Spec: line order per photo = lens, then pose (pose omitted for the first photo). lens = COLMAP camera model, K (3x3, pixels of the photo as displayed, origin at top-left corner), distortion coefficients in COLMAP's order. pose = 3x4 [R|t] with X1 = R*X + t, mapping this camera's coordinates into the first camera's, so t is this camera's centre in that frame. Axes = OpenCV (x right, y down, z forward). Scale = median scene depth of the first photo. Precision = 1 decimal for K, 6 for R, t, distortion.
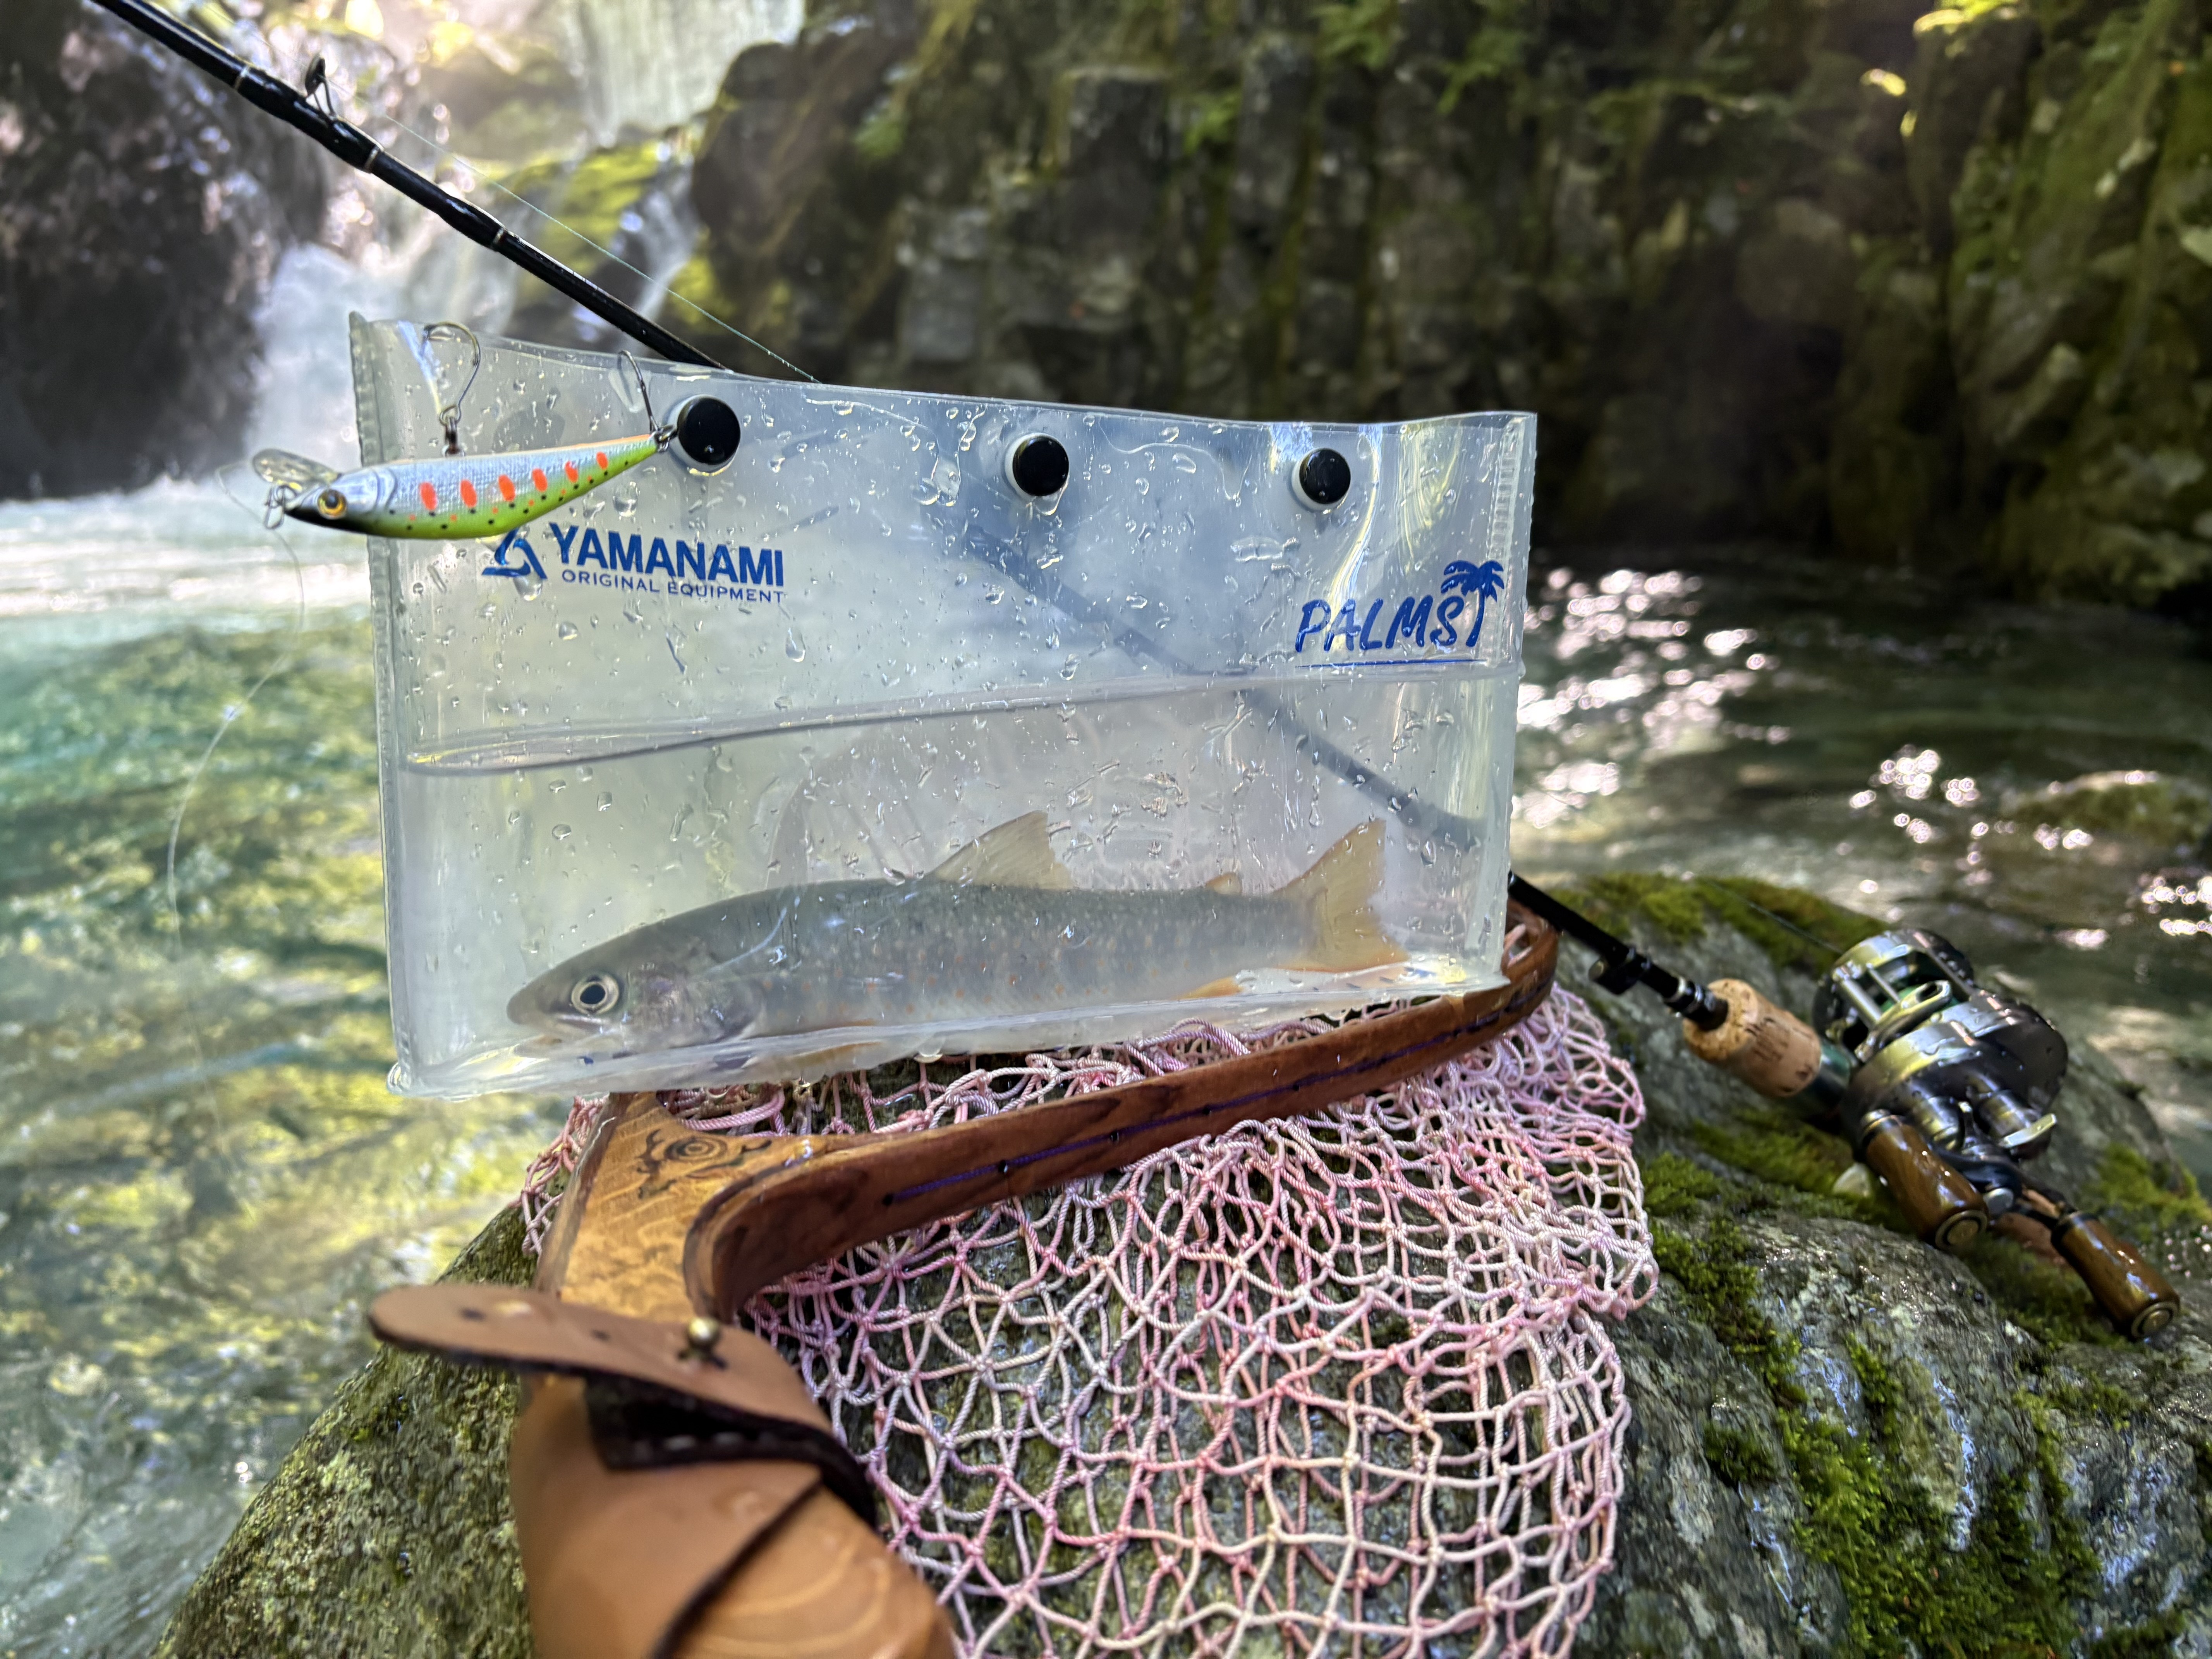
lens RADIAL K [[1702.0, 0, 1106.0], [0, 1702.0, 829.5], [0, 0, 1]] dist [-0.003033, 0.000022]
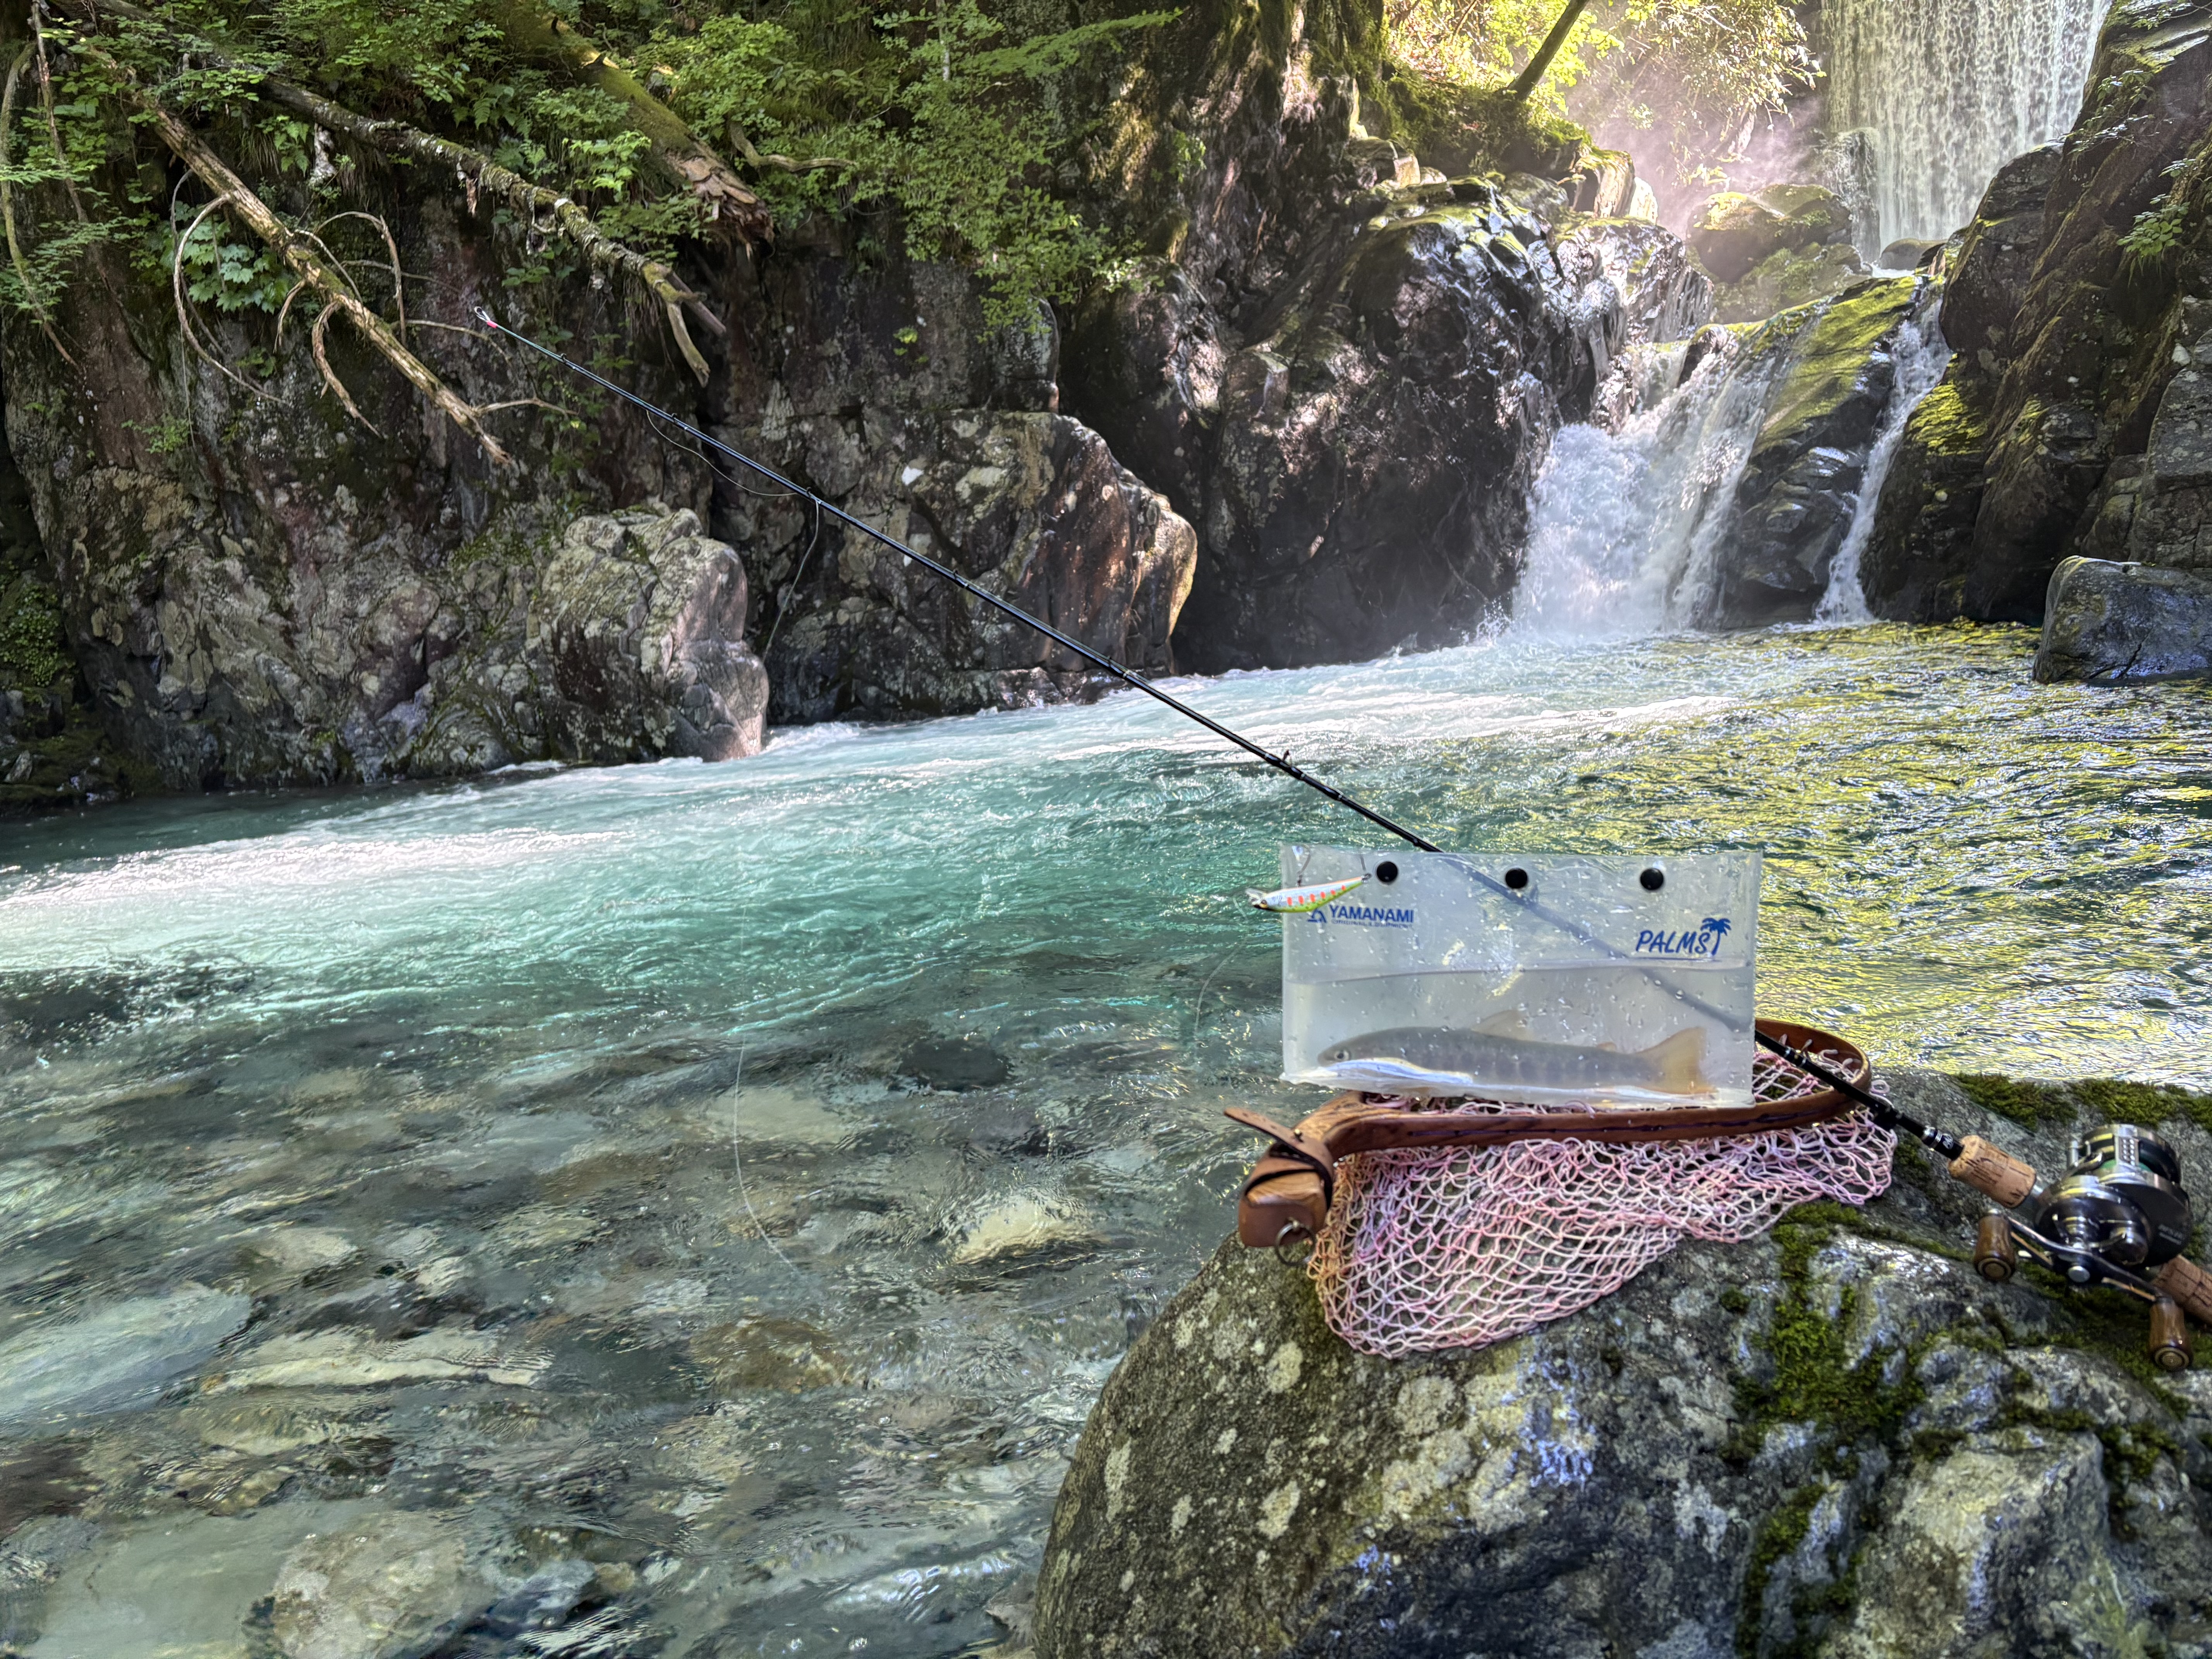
lens RADIAL K [[1702.0, 0, 1106.0], [0, 1702.0, 829.5], [0, 0, 1]] dist [-0.003033, 0.000022]
pose [[0.757278, 0.031764, -0.652320, 0.853477], [-0.071502, 0.996845, -0.034466, -0.108244], [0.649167, 0.072743, 0.757159, -1.012163]]
